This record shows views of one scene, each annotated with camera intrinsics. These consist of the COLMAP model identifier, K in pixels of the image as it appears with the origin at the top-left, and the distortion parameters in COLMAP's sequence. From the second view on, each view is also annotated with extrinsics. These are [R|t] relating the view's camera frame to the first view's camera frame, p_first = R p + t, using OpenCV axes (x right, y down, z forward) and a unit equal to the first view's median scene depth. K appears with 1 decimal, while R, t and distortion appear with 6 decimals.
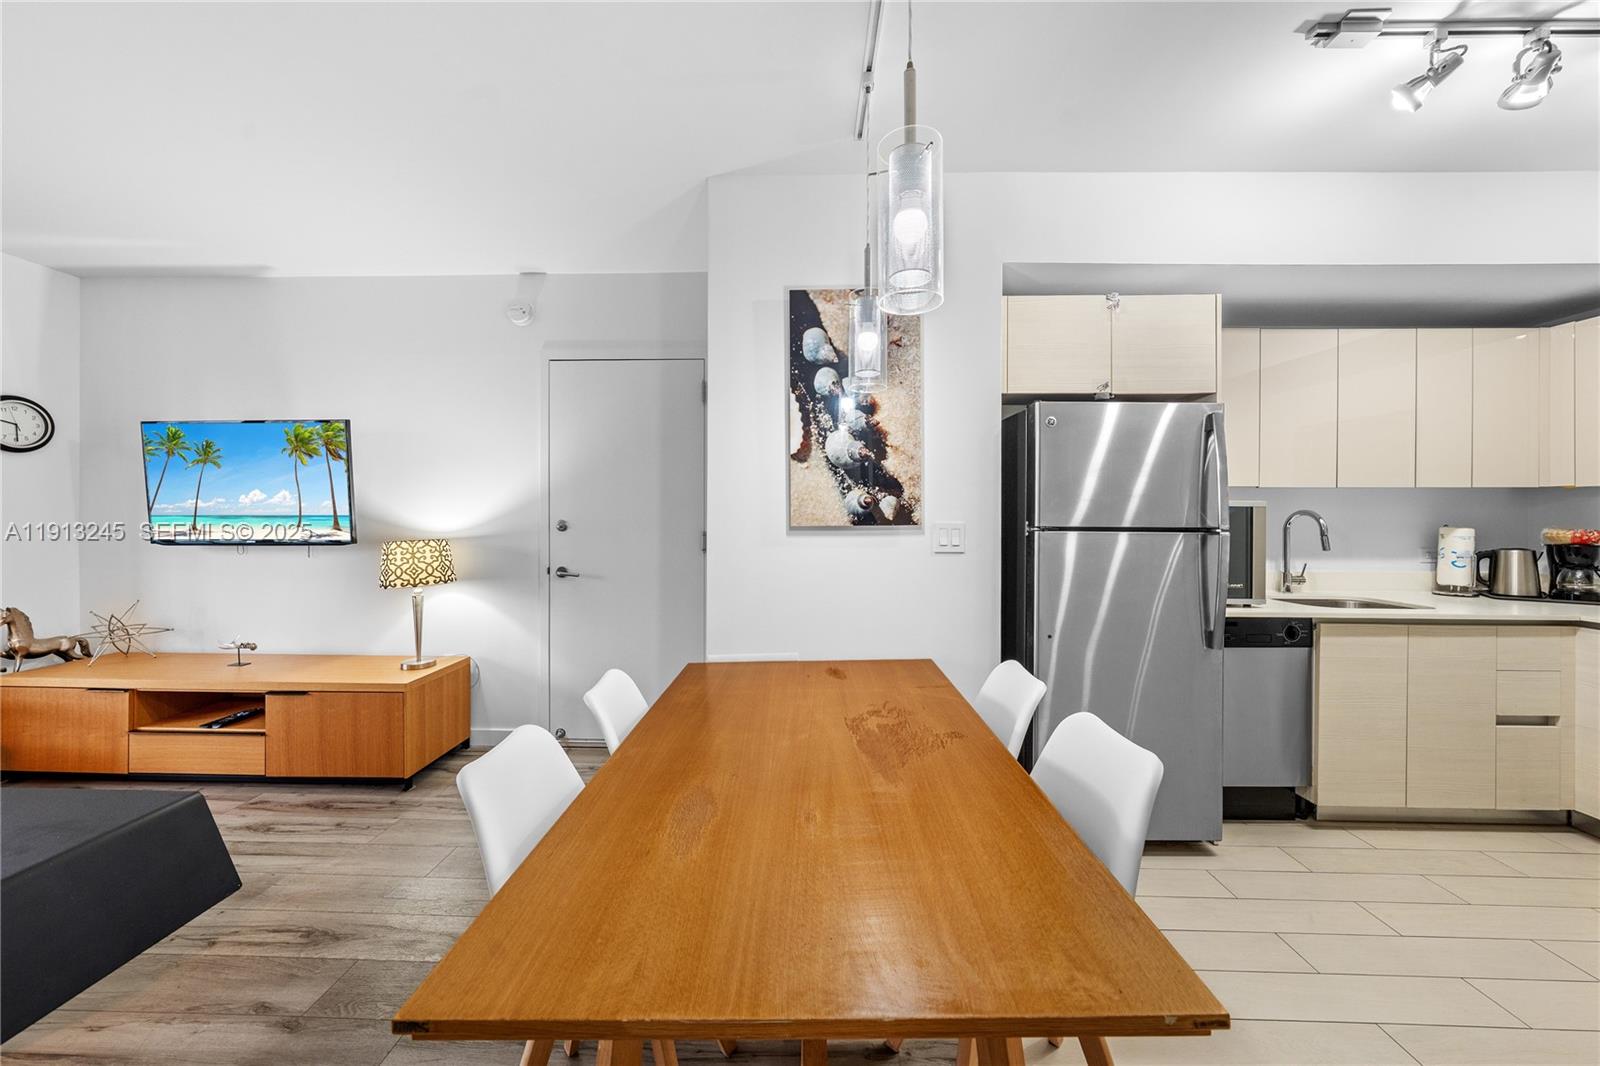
lens RADIAL K [[545.4, 0, 797.0], [0, 545.4, 514.5], [0, 0, 1]] dist [-0.001993, 0.000025]
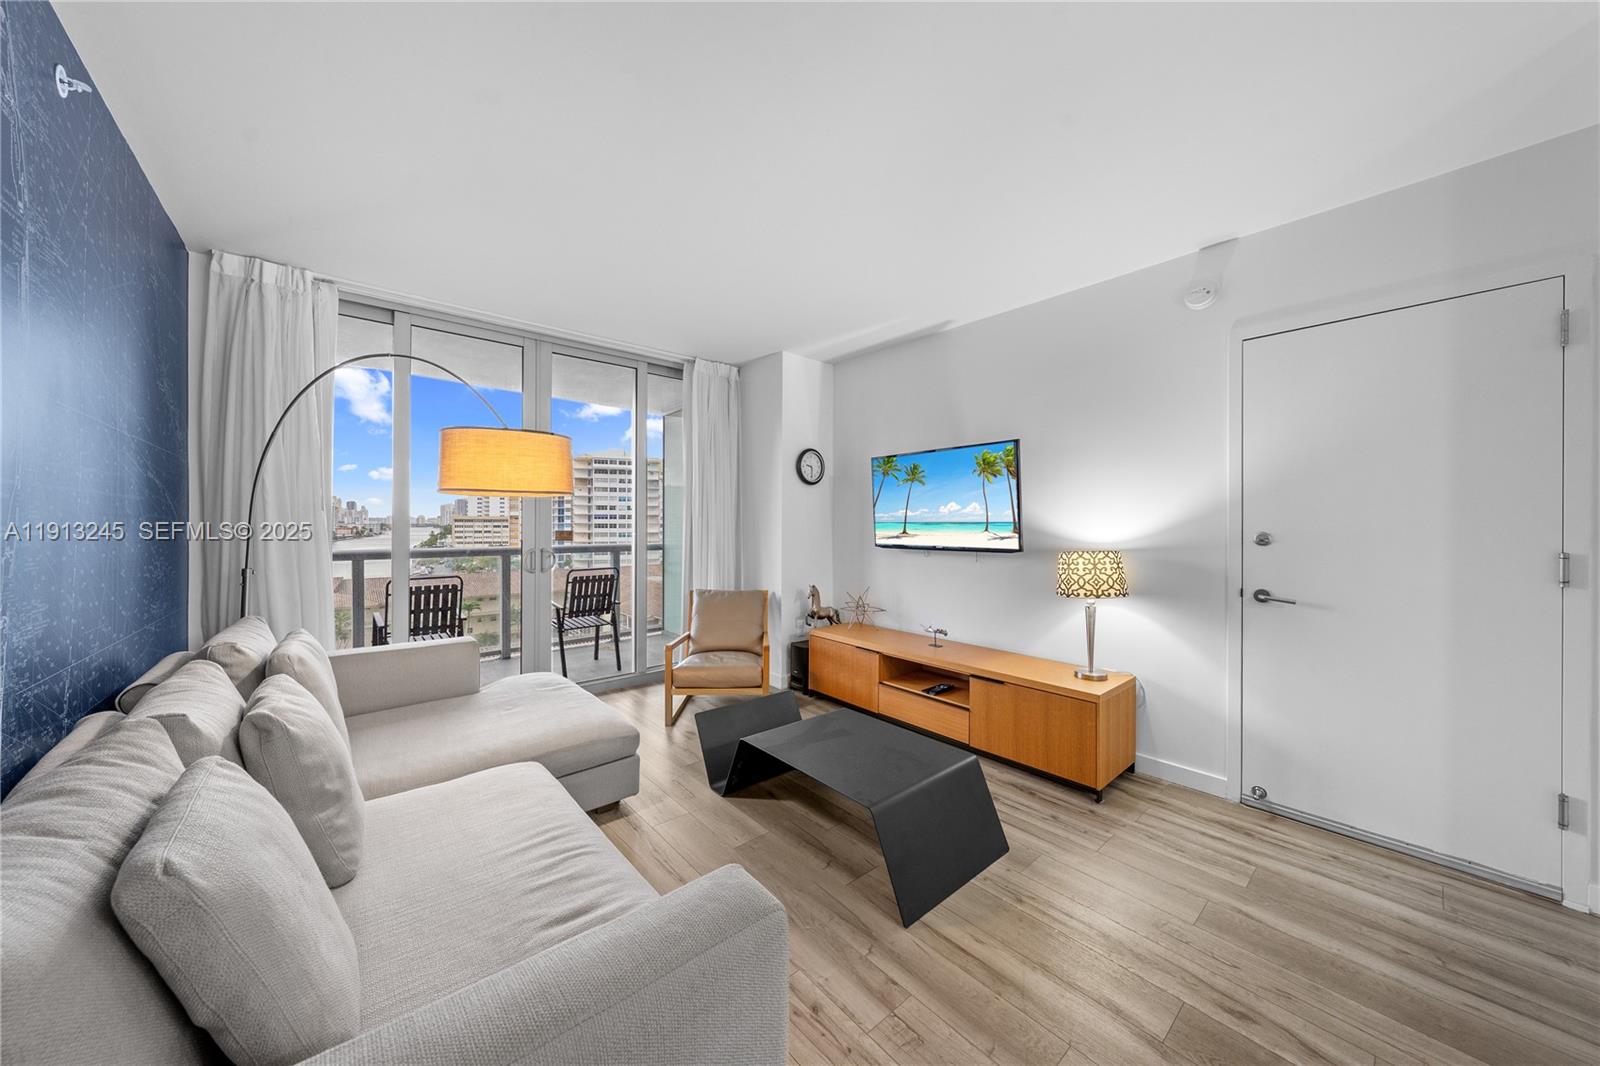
lens RADIAL K [[540.3, 0, 796.7], [0, 540.3, 525.1], [0, 0, 1]] dist [-0.002195, -0.000092]
pose [[0.670686, 0.000126, -0.741742, -0.340548], [-0.001593, 0.999998, -0.001270, 0.001945], [0.741740, 0.002034, 0.670685, -0.068142]]
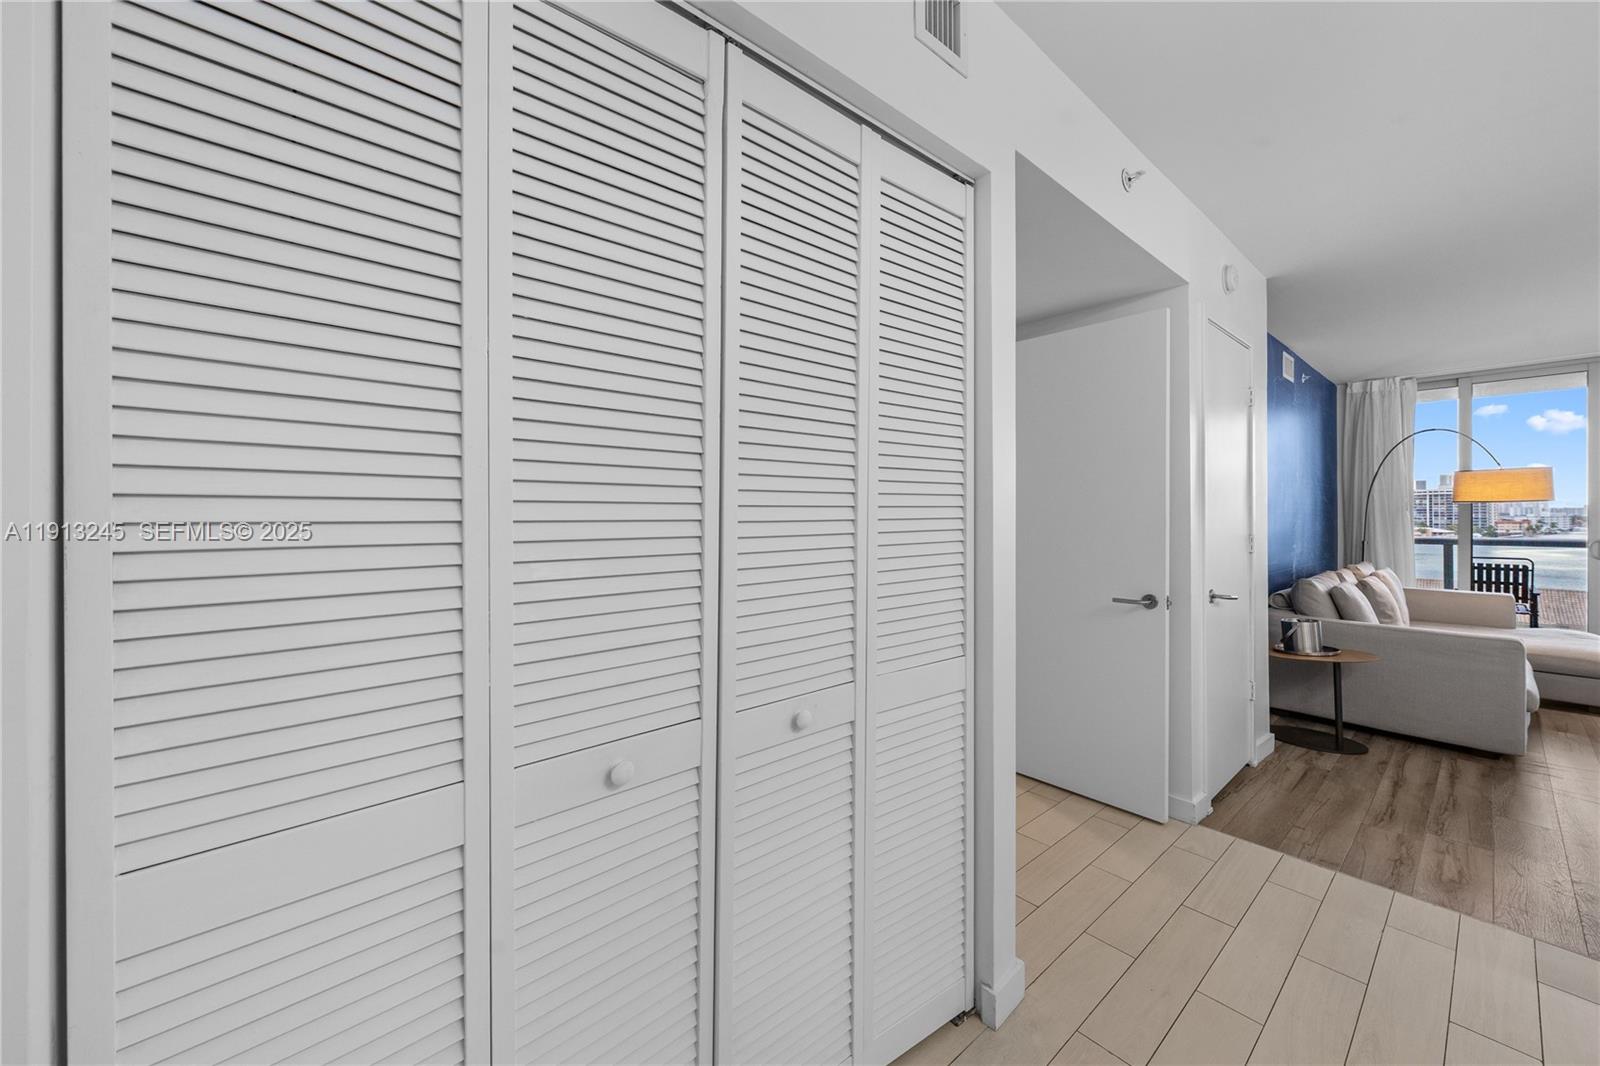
lens RADIAL K [[600.5, 0, 792.6], [0, 600.5, 514.1], [0, 0, 1]] dist [0.000606, 0.000193]
pose [[-0.741786, -0.004184, -0.670623, 1.257658], [-0.001815, 0.999989, -0.004231, -0.001703], [0.670634, -0.001921, -0.741786, 0.073504]]
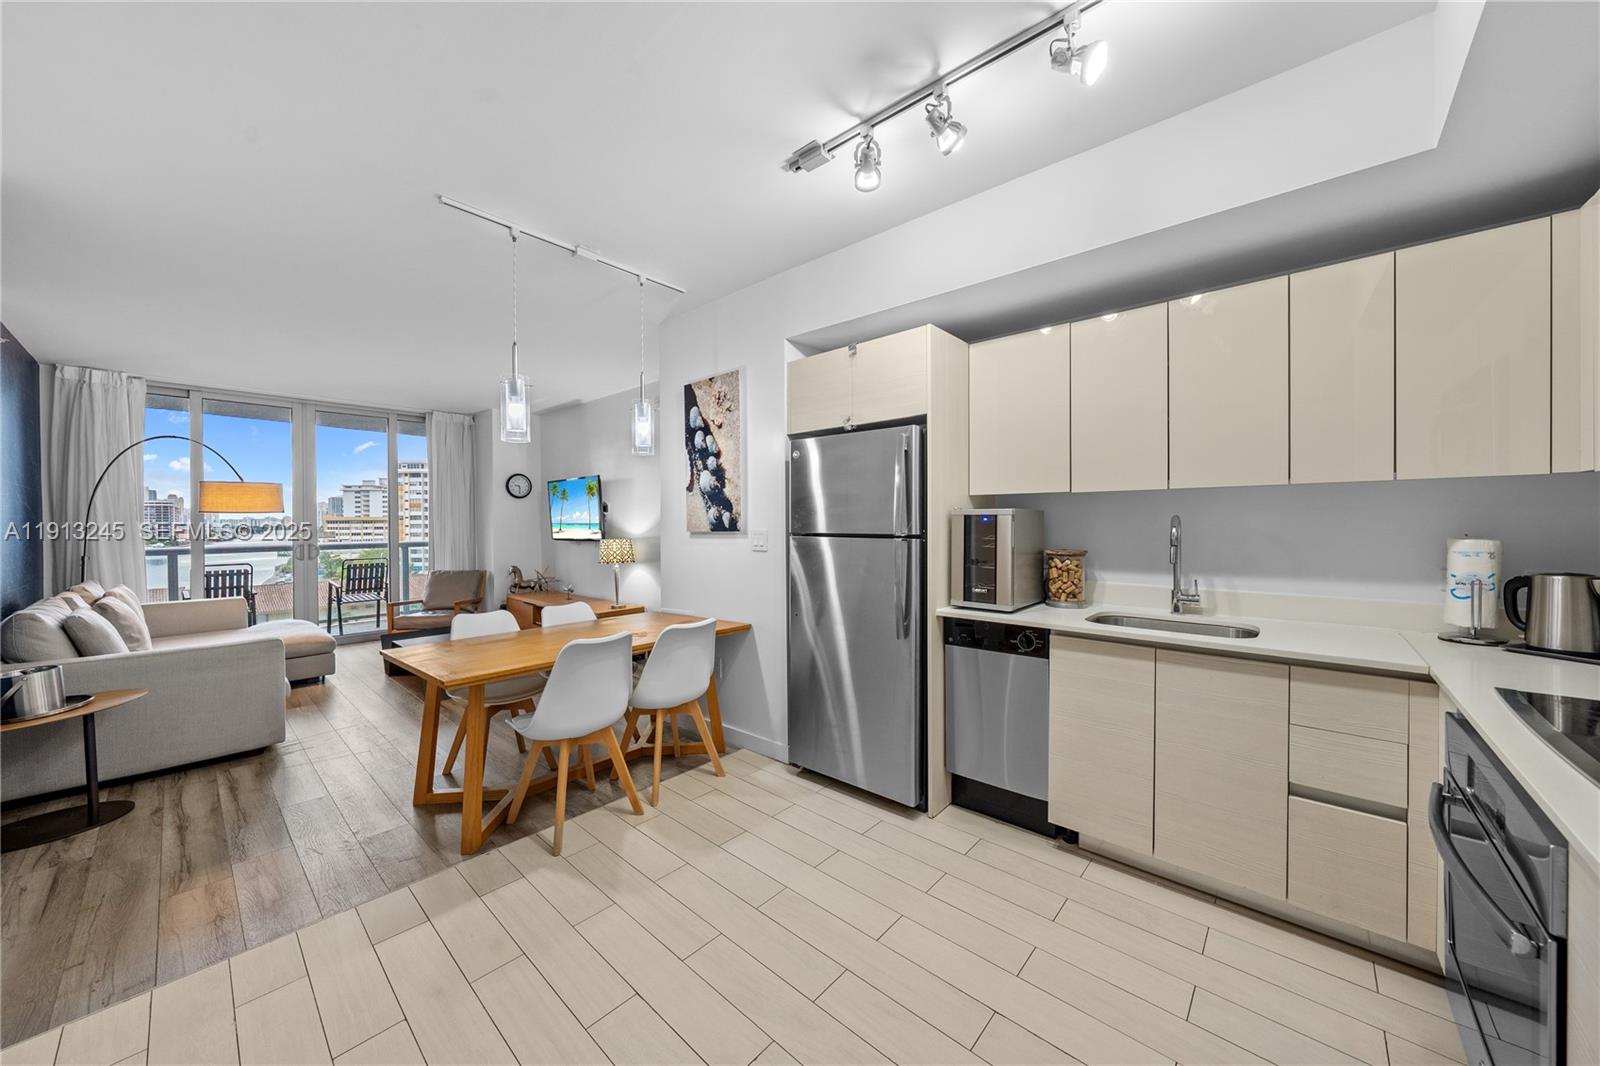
lens RADIAL K [[562.9, 0, 797.7], [0, 562.9, 526.6], [0, 0, 1]] dist [0.000563, 0.000316]
pose [[0.759224, -0.002224, -0.650826, 1.054327], [0.008427, 0.999944, 0.006415, -0.001377], [0.650775, -0.010355, 0.759200, -0.041324]]
